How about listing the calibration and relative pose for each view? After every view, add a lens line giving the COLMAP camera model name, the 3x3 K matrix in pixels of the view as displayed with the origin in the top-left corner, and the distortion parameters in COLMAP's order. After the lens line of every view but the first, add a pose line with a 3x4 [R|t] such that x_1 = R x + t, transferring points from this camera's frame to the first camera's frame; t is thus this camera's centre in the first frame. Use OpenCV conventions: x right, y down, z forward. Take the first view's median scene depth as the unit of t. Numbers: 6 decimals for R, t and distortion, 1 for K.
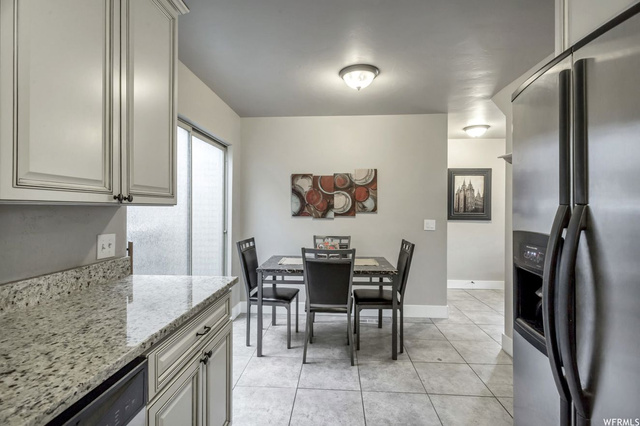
lens RADIAL K [[307.6, 0, 316.9], [0, 307.6, 209.1], [0, 0, 1]] dist [-0.010447, 0.005004]
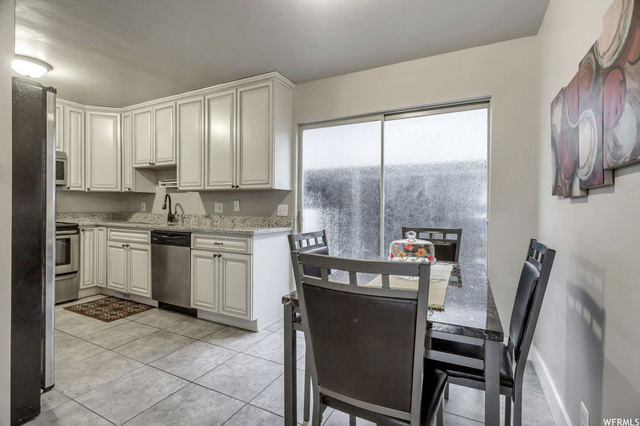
lens RADIAL K [[307.6, 0, 316.9], [0, 307.6, 209.1], [0, 0, 1]] dist [-0.010447, 0.005004]
pose [[-0.401467, -0.002012, -0.915871, 1.310222], [-0.010793, 0.999939, 0.002534, 0.126276], [0.915810, 0.010902, -0.401464, 2.408850]]
